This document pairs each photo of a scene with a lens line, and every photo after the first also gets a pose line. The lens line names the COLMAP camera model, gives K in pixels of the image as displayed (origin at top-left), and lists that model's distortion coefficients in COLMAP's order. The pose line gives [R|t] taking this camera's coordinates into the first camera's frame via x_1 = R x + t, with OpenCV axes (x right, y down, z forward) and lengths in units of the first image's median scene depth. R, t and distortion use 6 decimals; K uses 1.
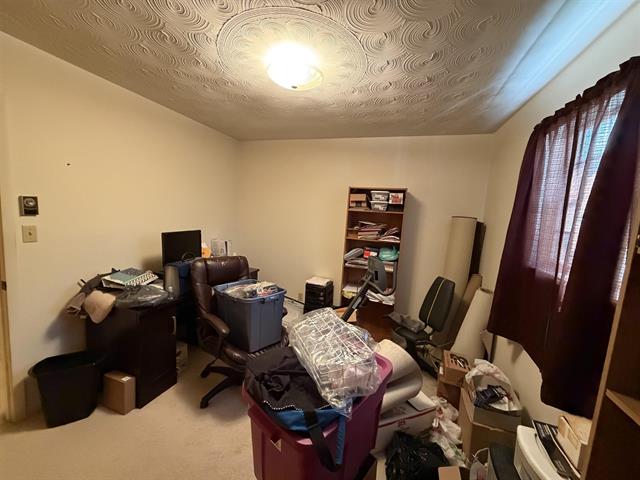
lens RADIAL K [[255.6, 0, 320.6], [0, 255.6, 238.8], [0, 0, 1]] dist [0.001162, -0.000649]
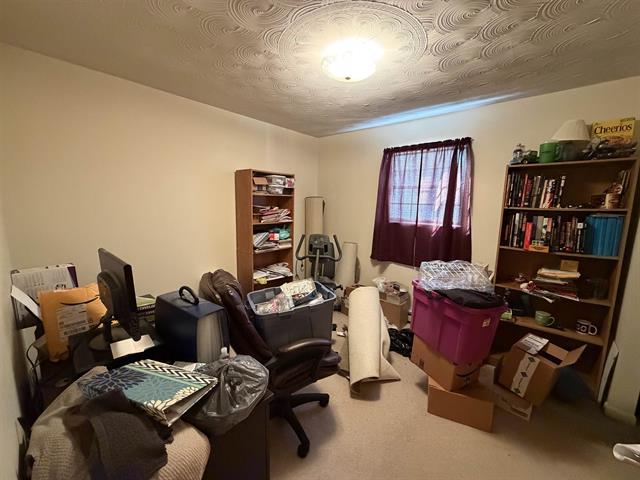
lens RADIAL K [[255.6, 0, 320.5], [0, 255.6, 238.6], [0, 0, 1]] dist [0.001162, -0.000649]
pose [[0.374789, -0.189666, 0.907502, -0.700050], [0.099470, 0.981427, 0.164035, -0.084570], [-0.921759, 0.028791, 0.386694, 0.424179]]
